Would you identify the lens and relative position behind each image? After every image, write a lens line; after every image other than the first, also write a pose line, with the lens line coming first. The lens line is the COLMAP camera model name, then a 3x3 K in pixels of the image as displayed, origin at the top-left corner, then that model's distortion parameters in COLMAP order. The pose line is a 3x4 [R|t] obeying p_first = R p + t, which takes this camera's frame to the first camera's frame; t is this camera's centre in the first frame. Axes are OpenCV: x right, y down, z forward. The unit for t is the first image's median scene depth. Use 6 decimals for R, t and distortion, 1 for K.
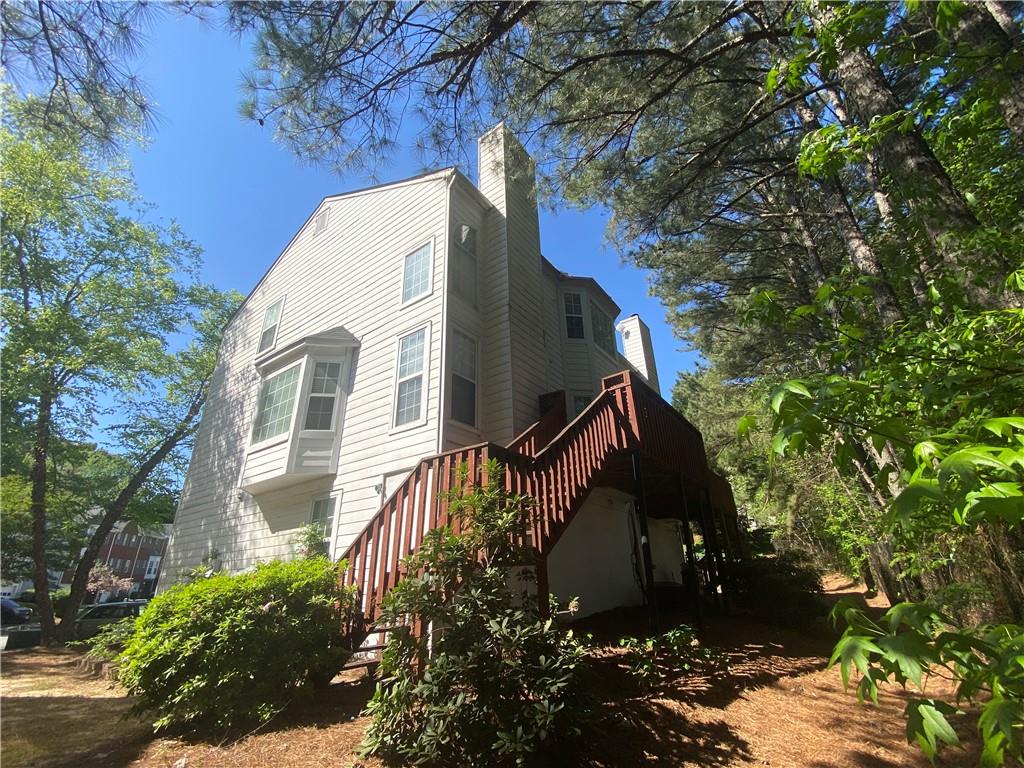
lens RADIAL K [[432.4, 0, 512.0], [0, 432.4, 384.0], [0, 0, 1]] dist [0.038292, 0.000007]
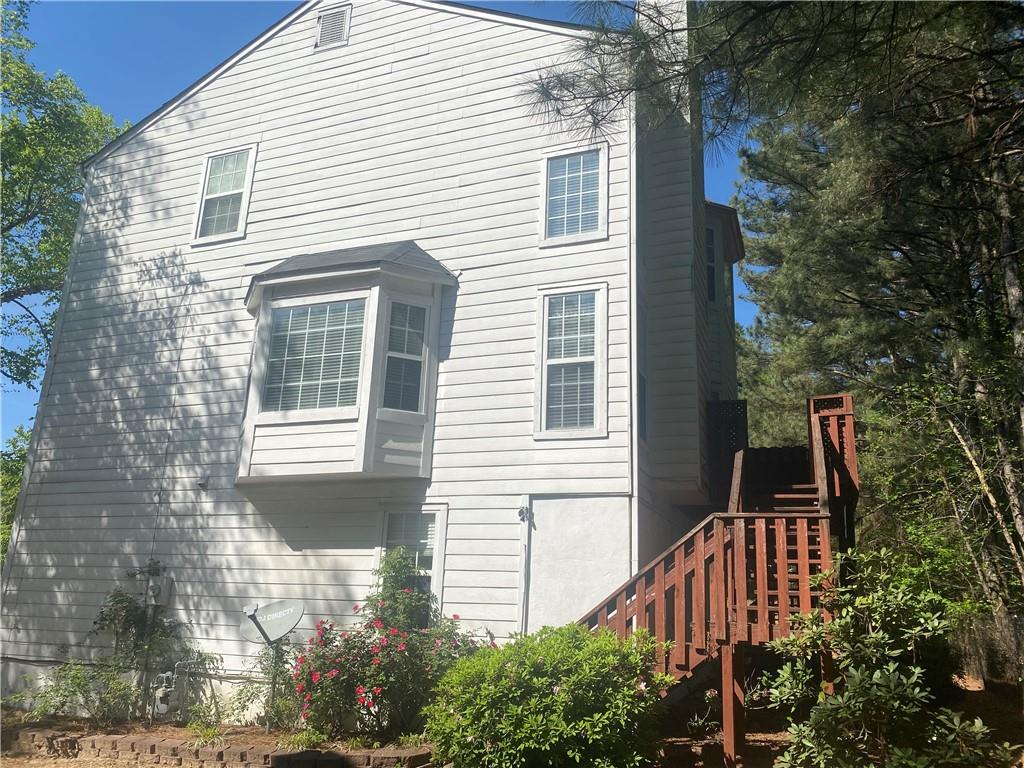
lens RADIAL K [[775.9, 0, 512.0], [0, 775.9, 384.0], [0, 0, 1]] dist [0.048906, -0.000720]
pose [[0.968879, 0.137438, 0.205874, -0.553302], [-0.163406, 0.979847, 0.114884, -0.102035], [-0.185936, -0.144950, 0.971811, -0.189465]]
